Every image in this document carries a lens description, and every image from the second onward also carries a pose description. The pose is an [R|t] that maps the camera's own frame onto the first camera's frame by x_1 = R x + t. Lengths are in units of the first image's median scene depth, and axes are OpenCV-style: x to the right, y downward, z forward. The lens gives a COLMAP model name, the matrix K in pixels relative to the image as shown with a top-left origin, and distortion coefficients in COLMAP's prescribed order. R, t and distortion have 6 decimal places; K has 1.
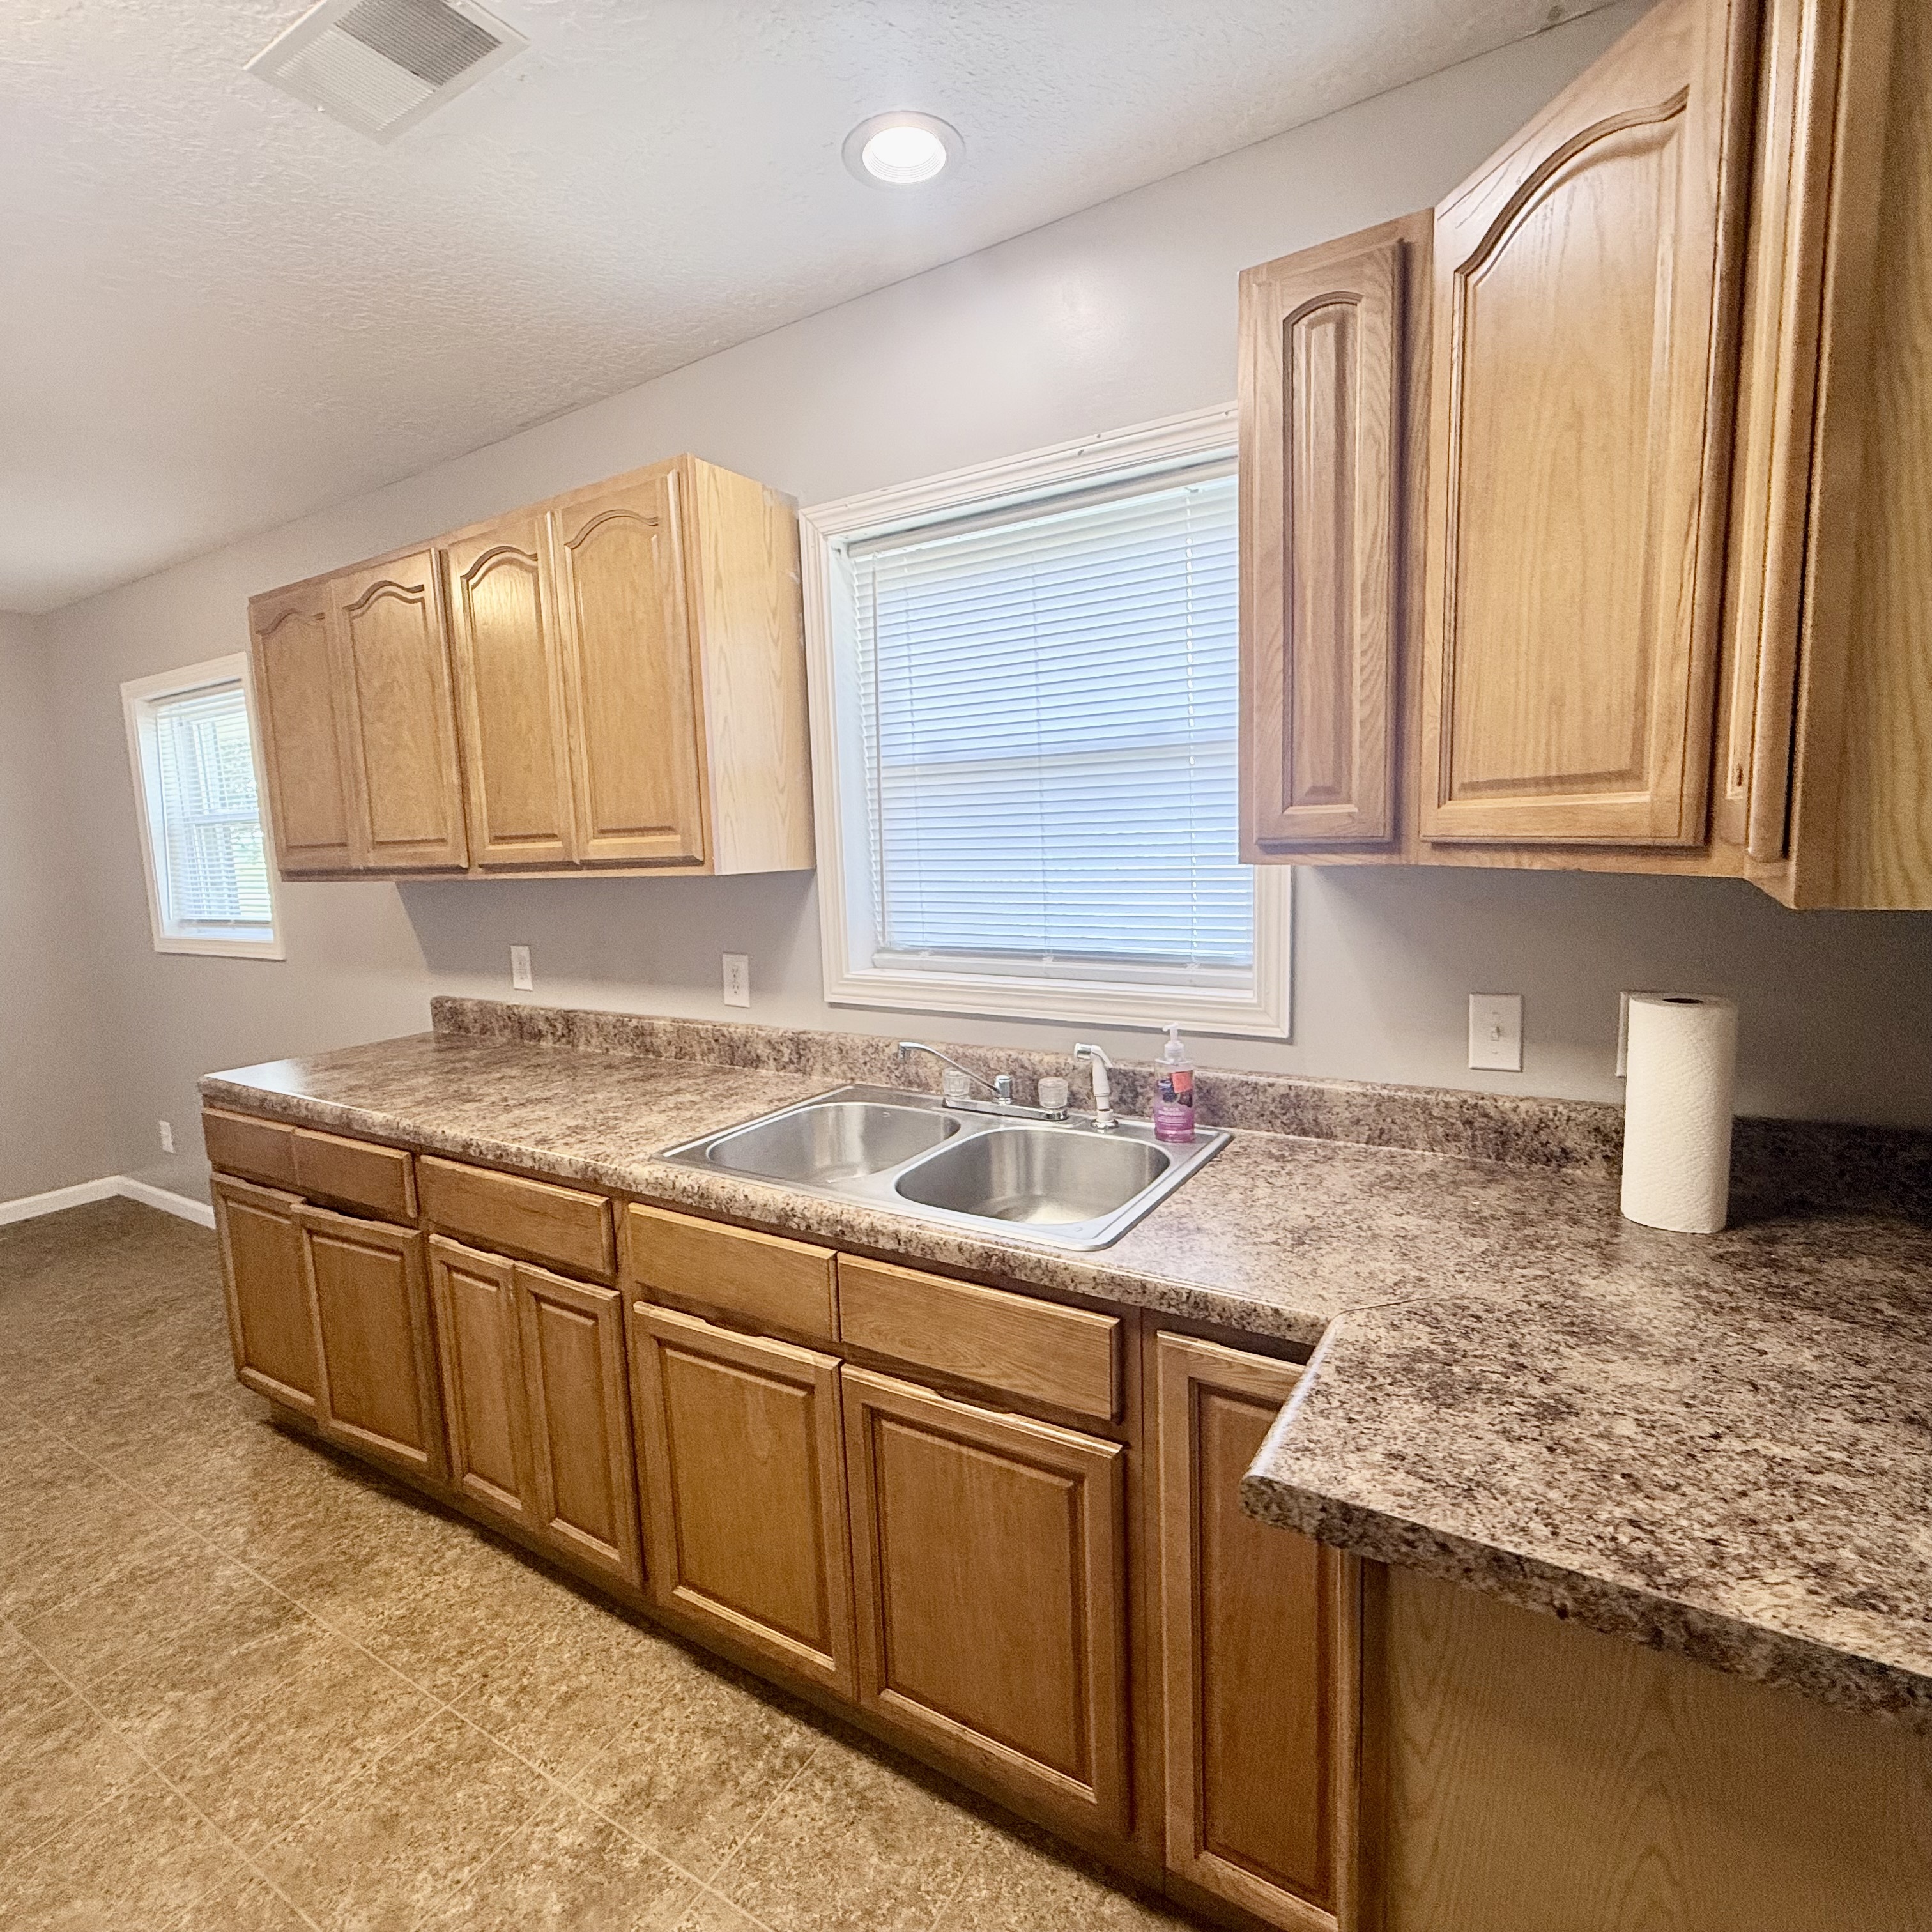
lens RADIAL K [[1026.4, 0, 960.2], [0, 1026.4, 960.4], [0, 0, 1]] dist [0.000725, -0.000661]
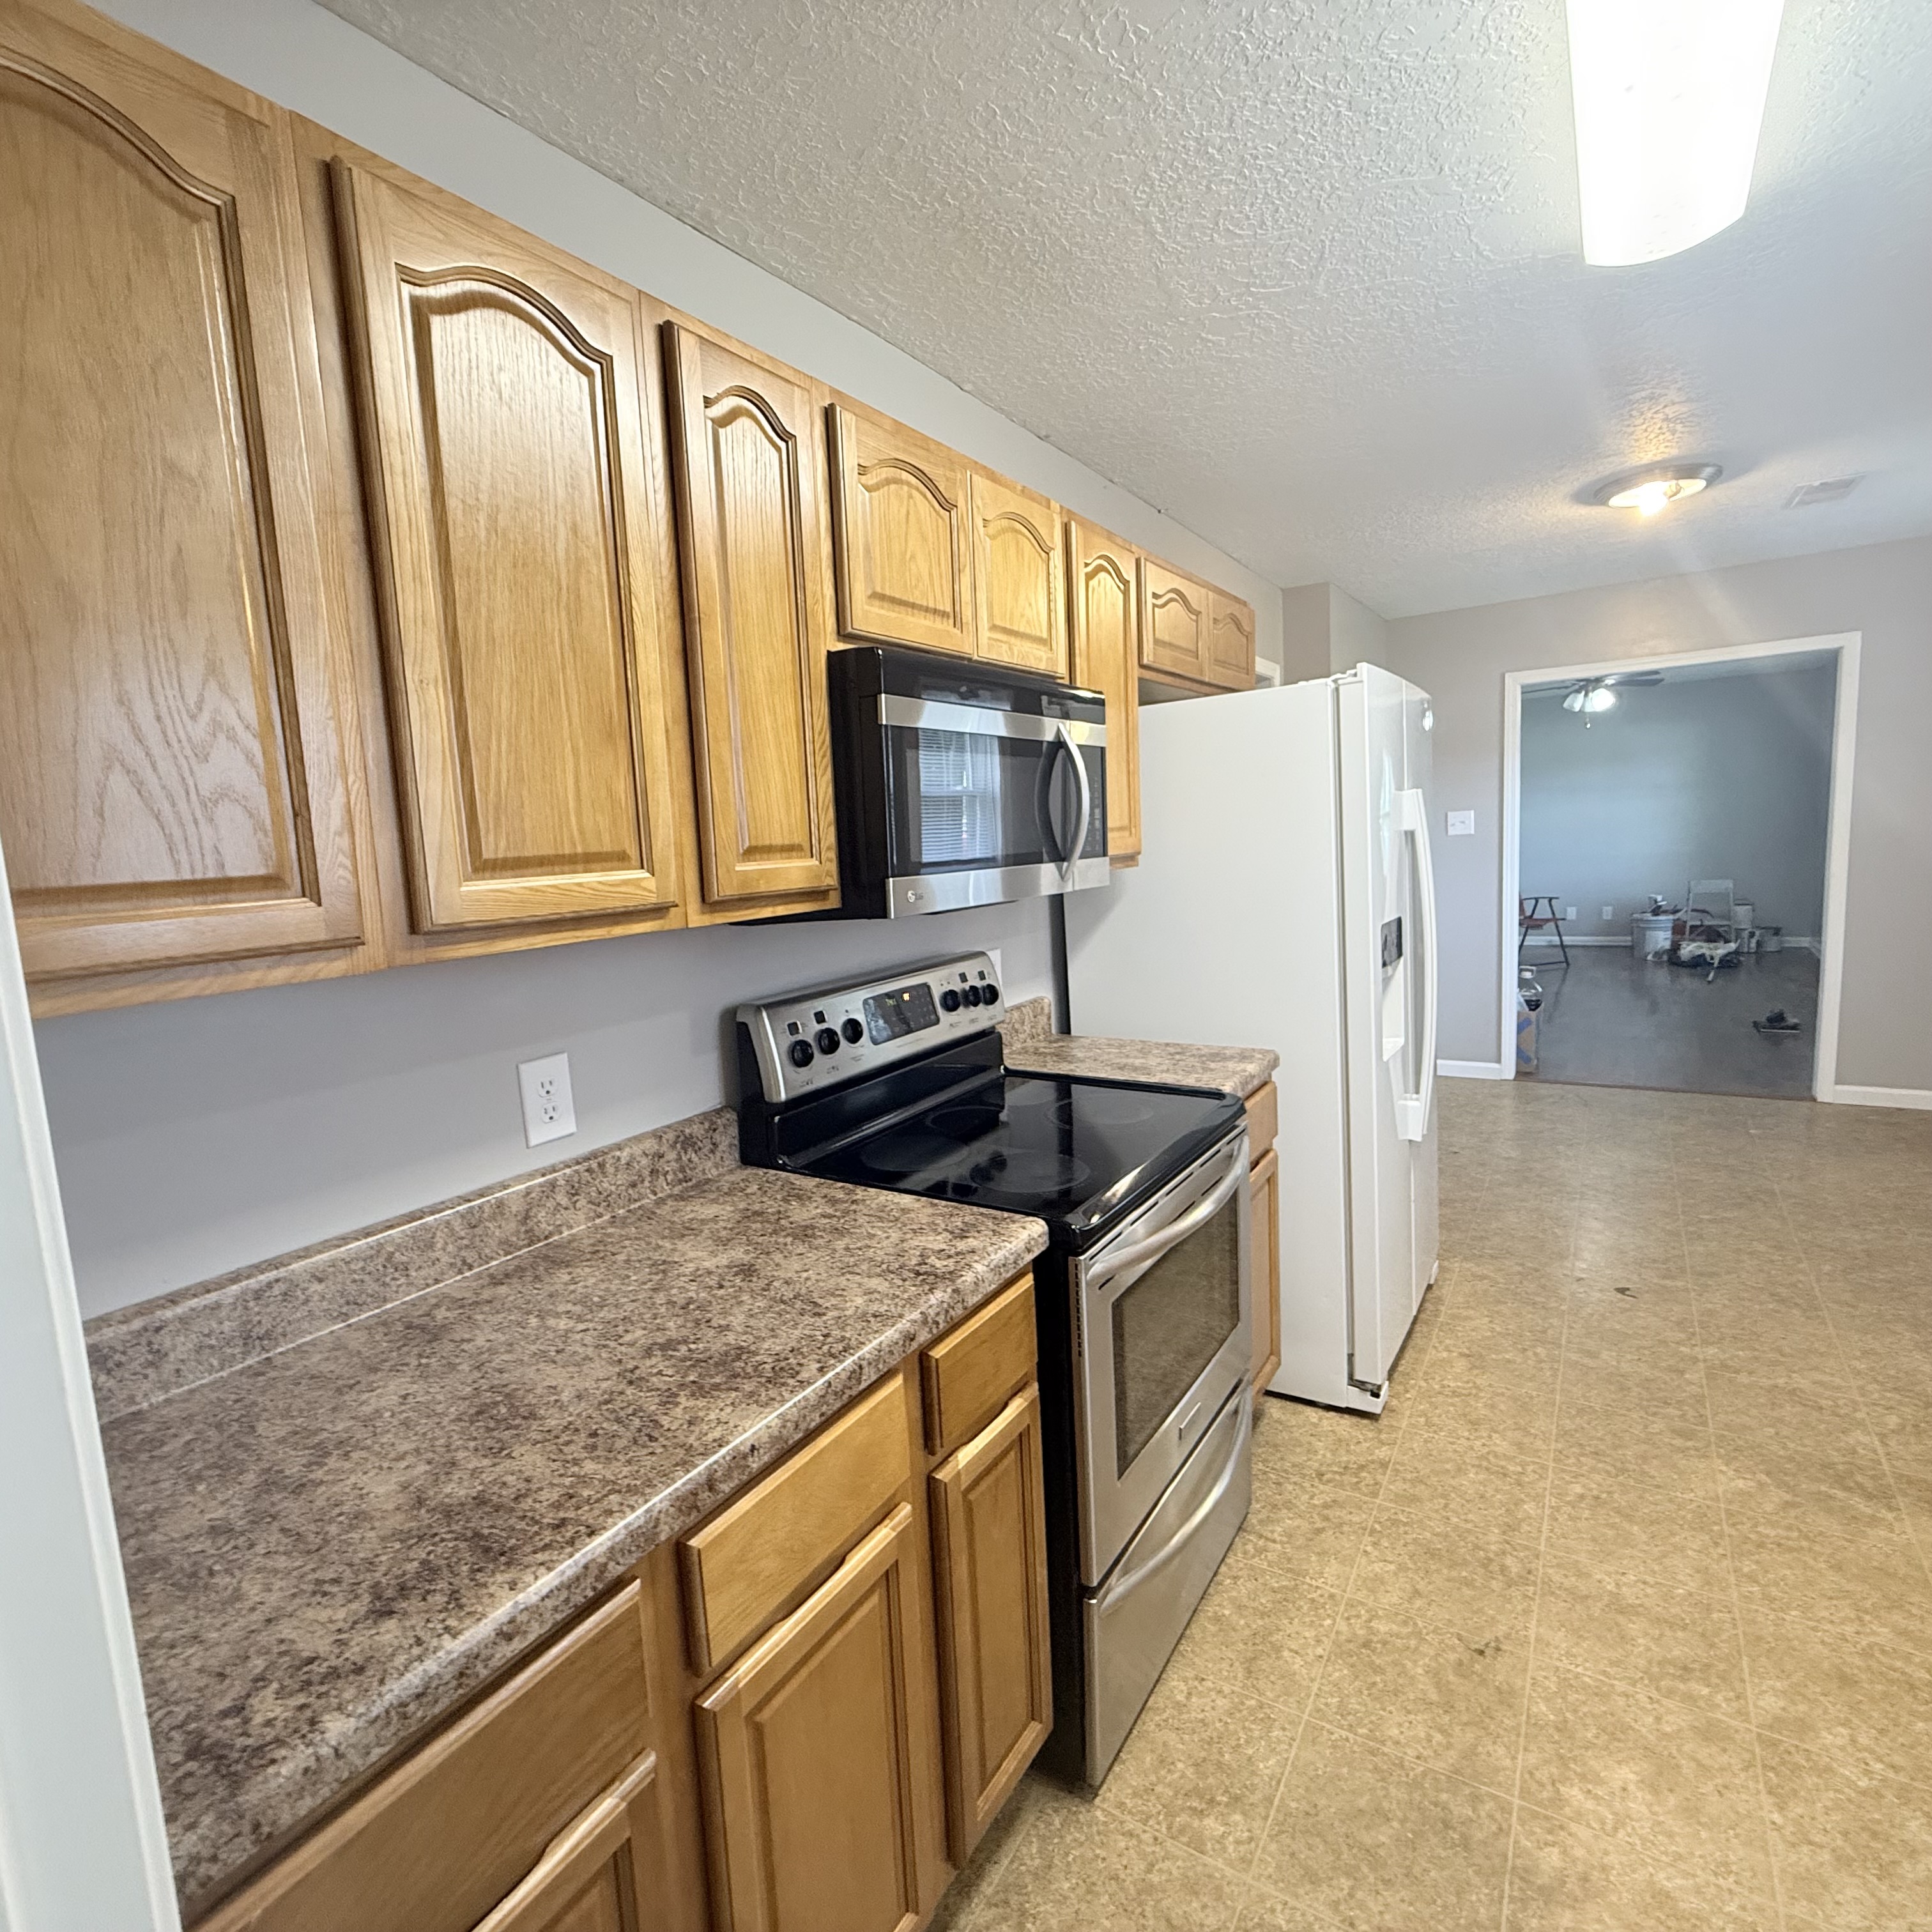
lens RADIAL K [[1026.4, 0, 960.2], [0, 1026.4, 960.4], [0, 0, 1]] dist [0.000725, -0.000661]
pose [[-0.017271, 0.161512, -0.986720, 0.321755], [-0.066141, 0.984521, 0.162310, -0.024964], [0.997661, 0.068066, -0.006322, 0.007612]]
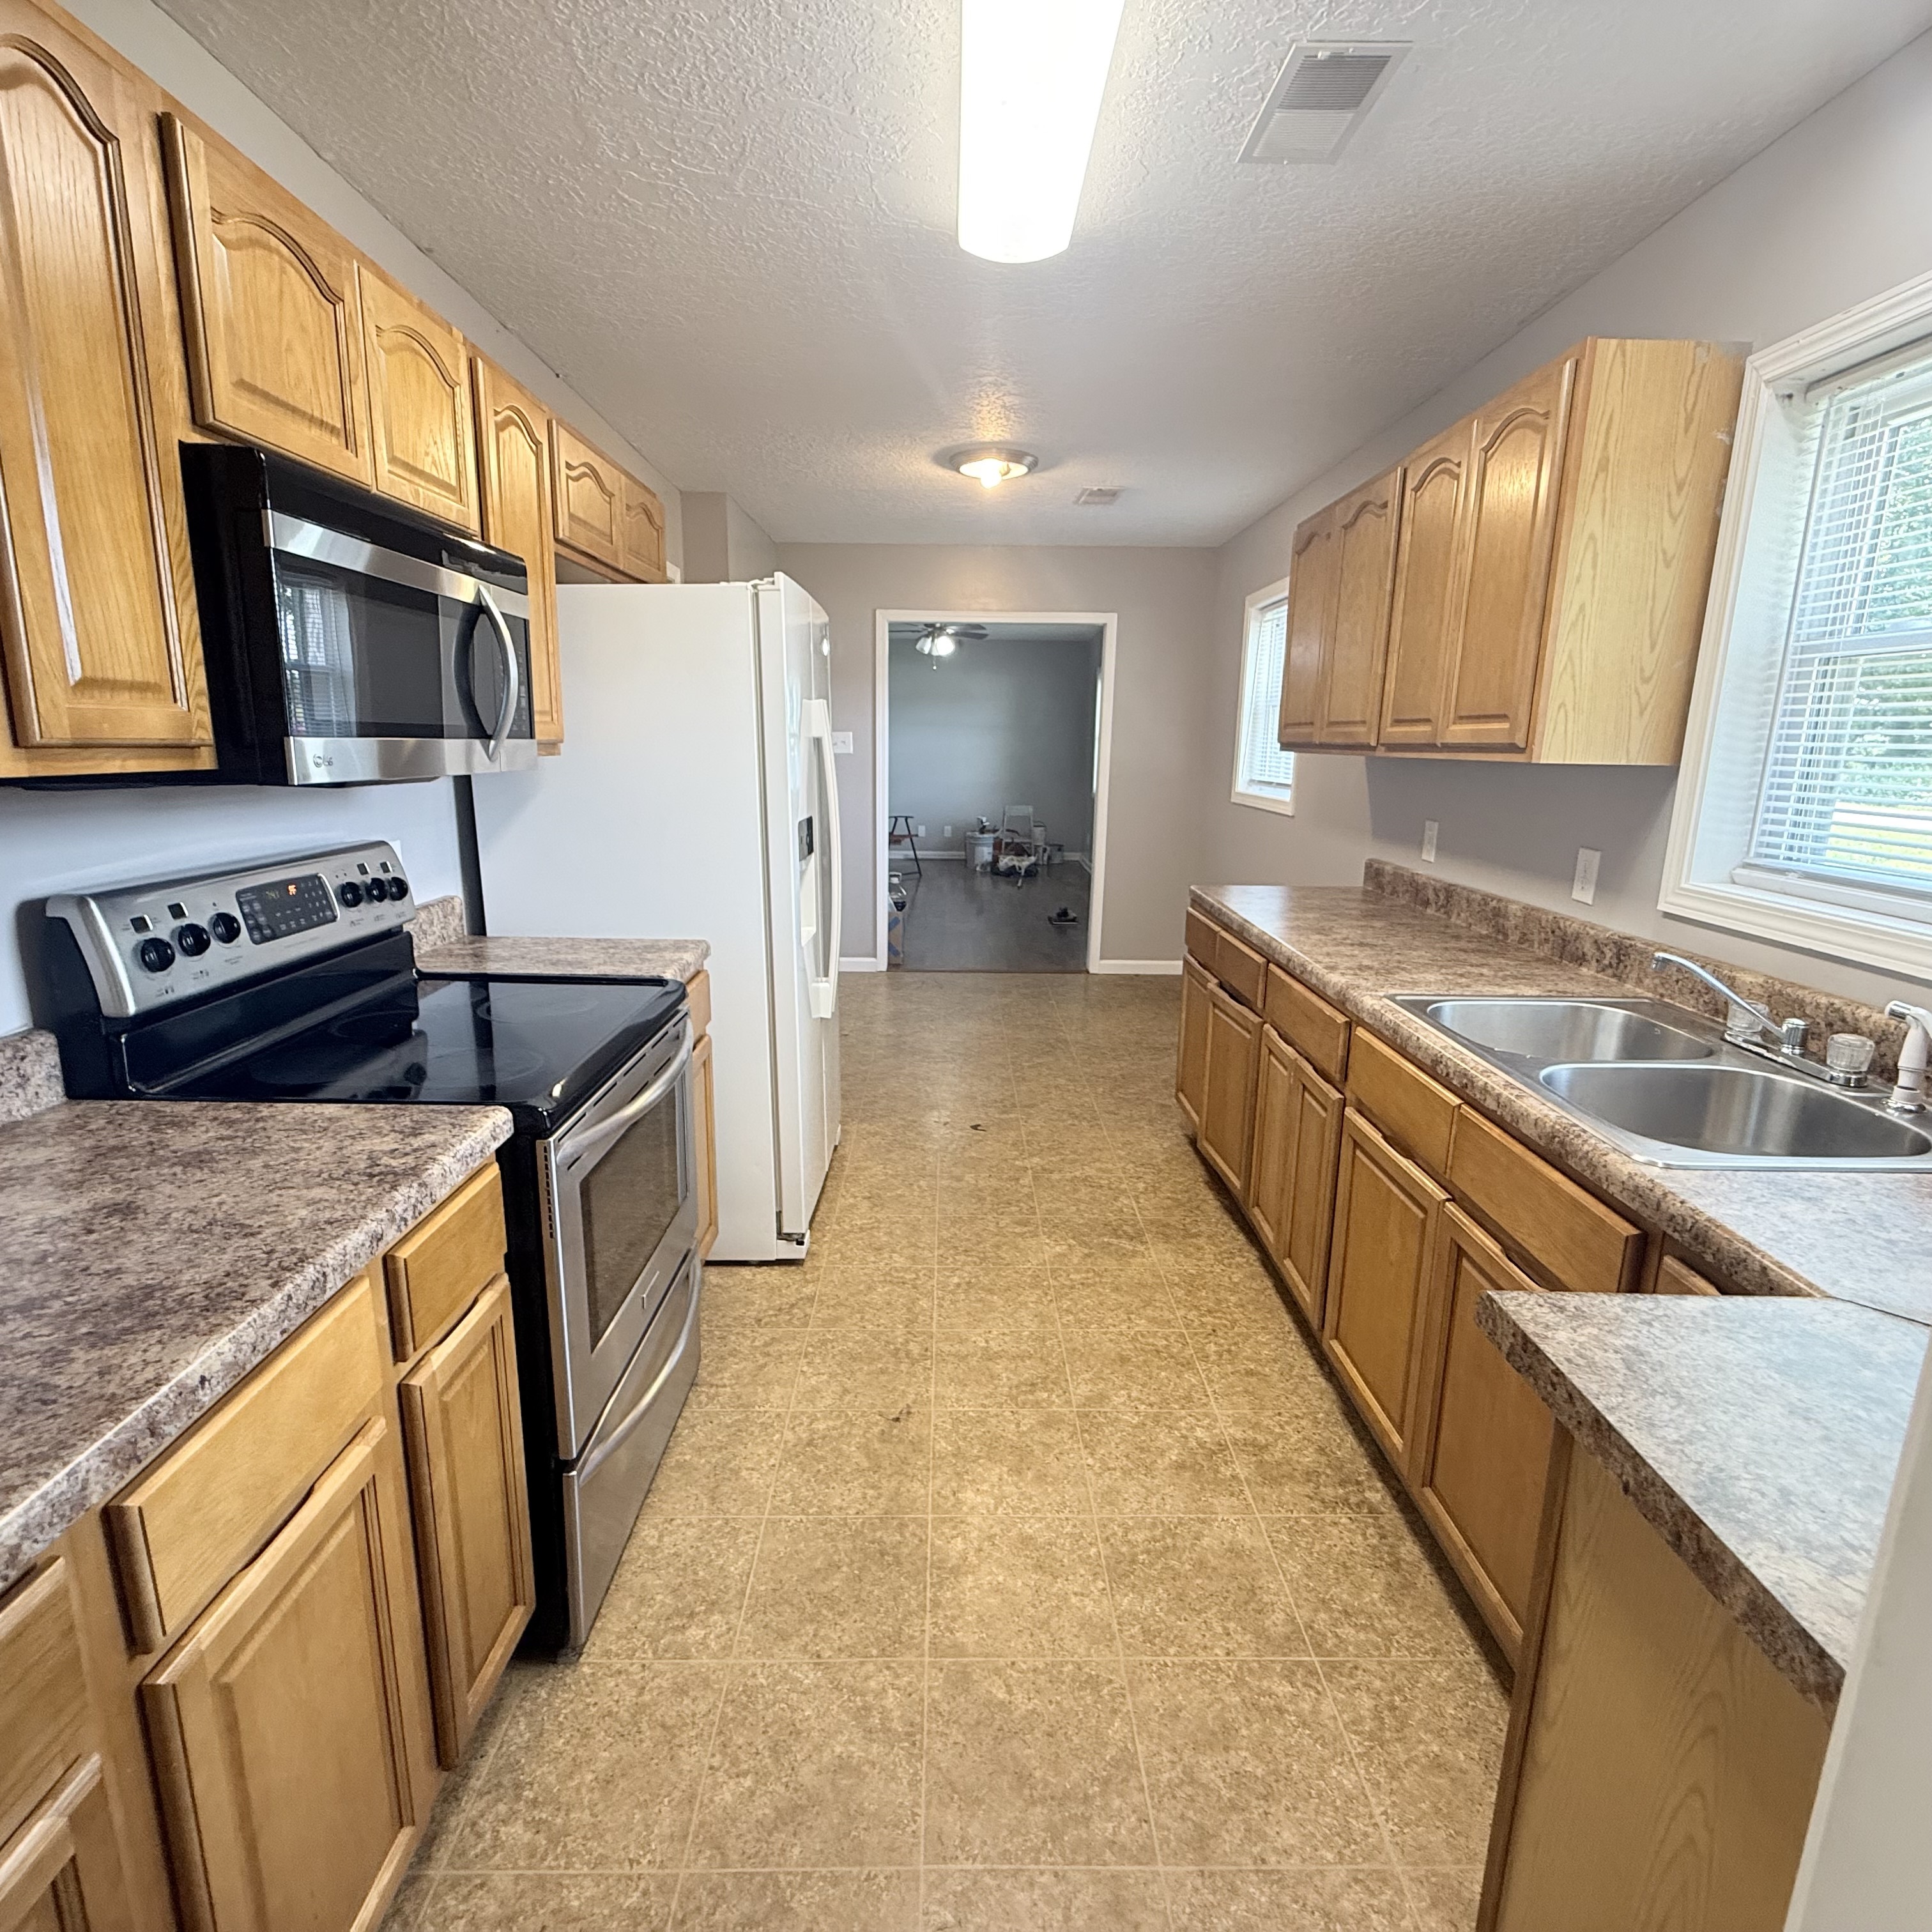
lens RADIAL K [[1026.4, 0, 960.2], [0, 1026.4, 960.4], [0, 0, 1]] dist [0.000725, -0.000661]
pose [[0.529485, 0.224536, -0.818064, 0.344649], [-0.138321, 0.974281, 0.177885, 0.007390], [0.836966, 0.018968, 0.546925, -0.052829]]
